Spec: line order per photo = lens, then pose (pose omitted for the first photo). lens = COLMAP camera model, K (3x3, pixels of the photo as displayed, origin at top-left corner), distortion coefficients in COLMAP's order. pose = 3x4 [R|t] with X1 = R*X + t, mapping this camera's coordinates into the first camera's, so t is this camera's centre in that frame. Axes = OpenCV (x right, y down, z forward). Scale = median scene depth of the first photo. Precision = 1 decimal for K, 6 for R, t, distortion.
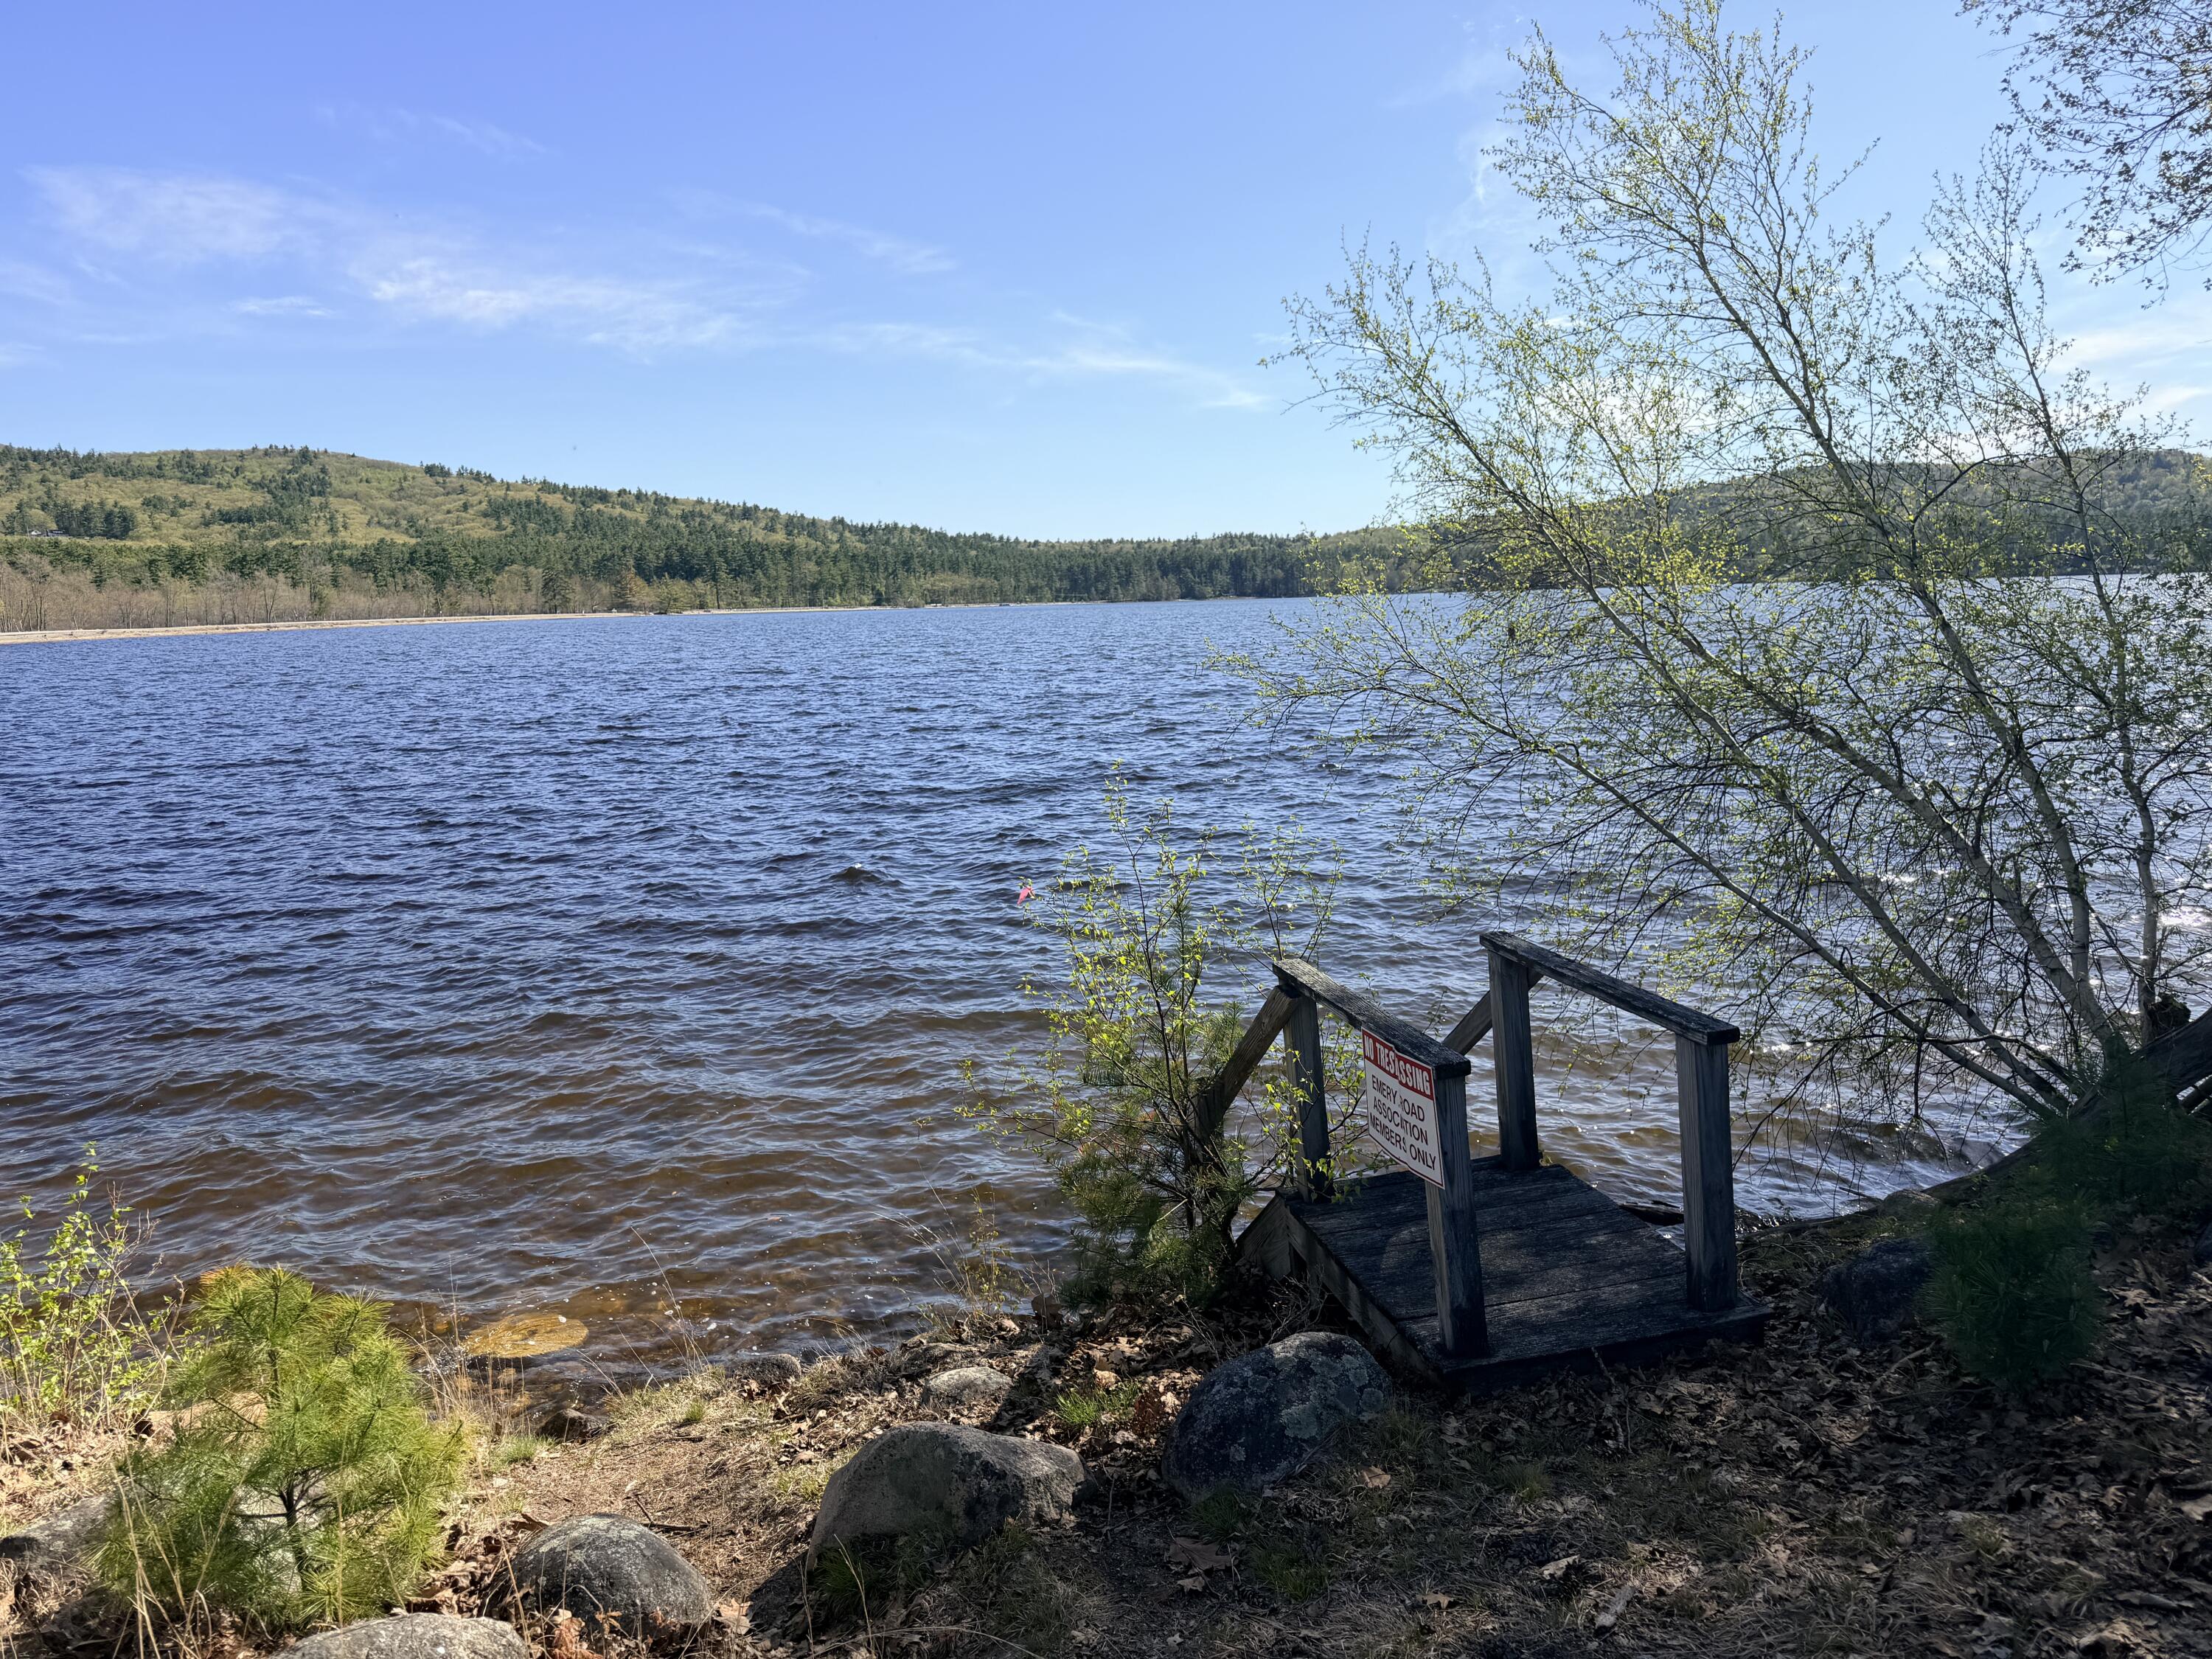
lens RADIAL K [[1578.8, 0, 1100.6], [0, 1578.8, 820.5], [0, 0, 1]] dist [0.098836, -0.151091]
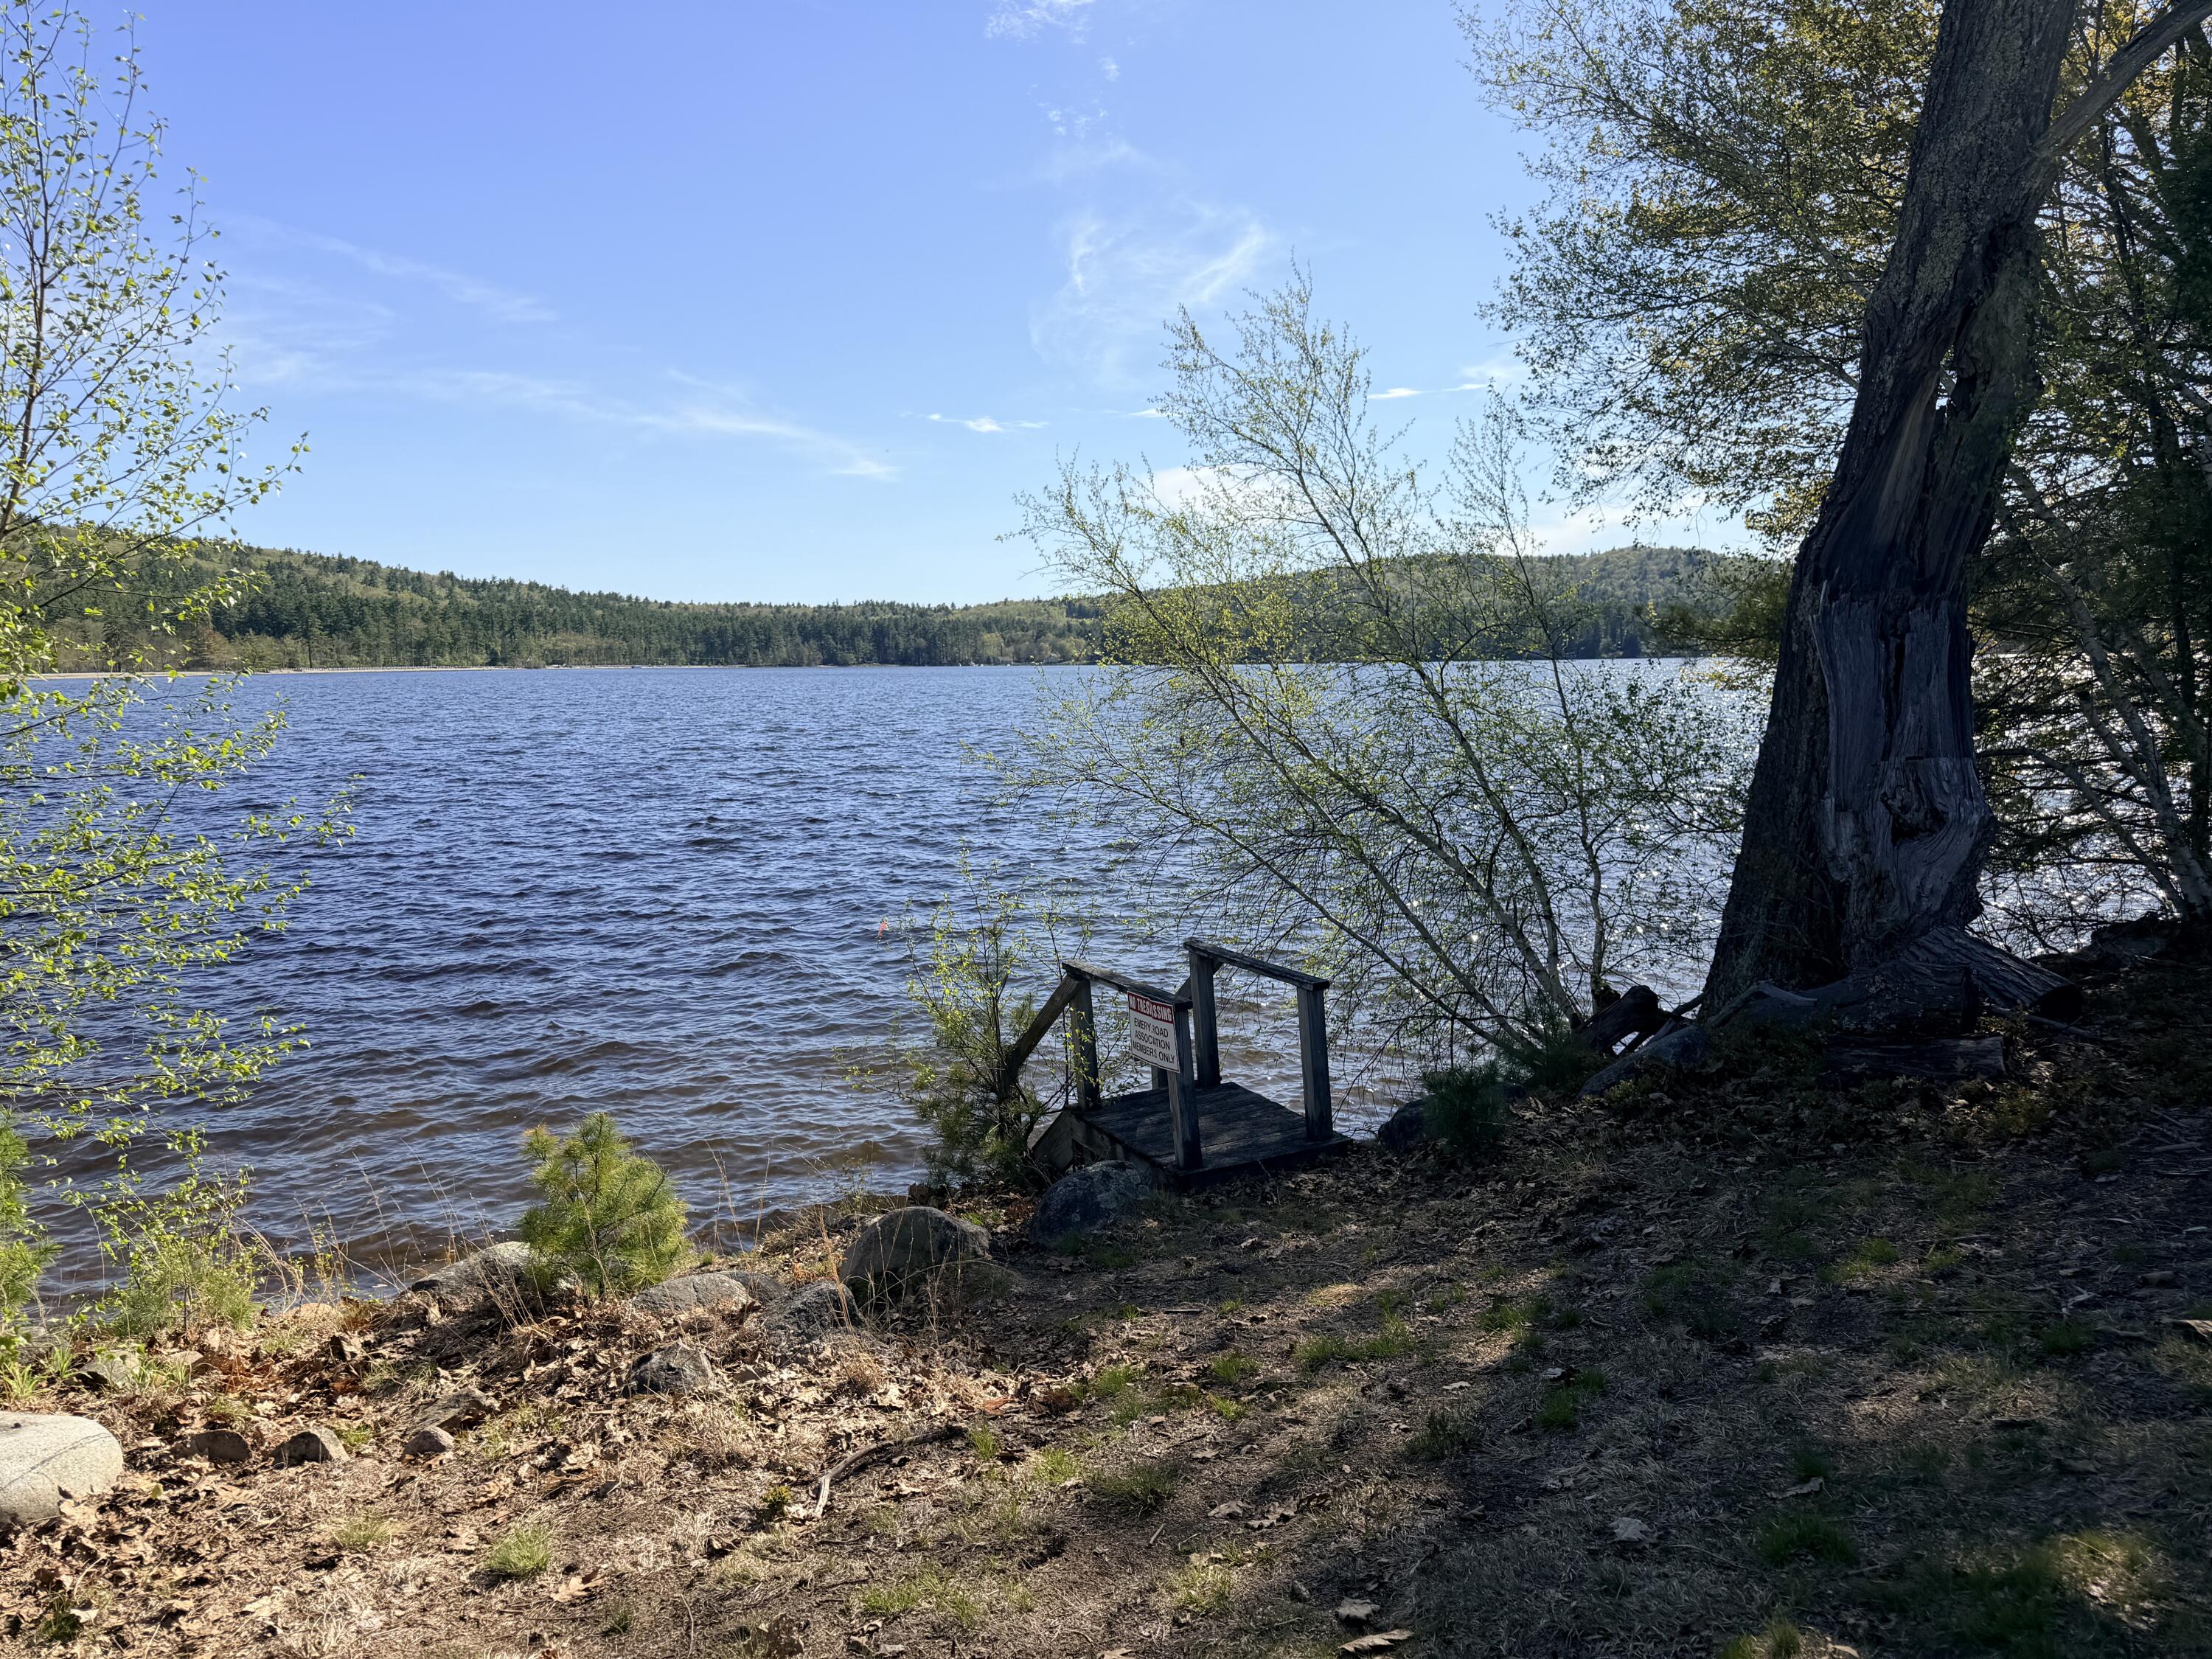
lens RADIAL K [[1578.8, 0, 1100.6], [0, 1578.8, 820.5], [0, 0, 1]] dist [0.098836, -0.151091]
pose [[0.974698, -0.008263, 0.223374, -0.117623], [0.017486, 0.999073, -0.039342, 0.005410], [-0.222842, 0.042252, 0.973939, -0.323986]]
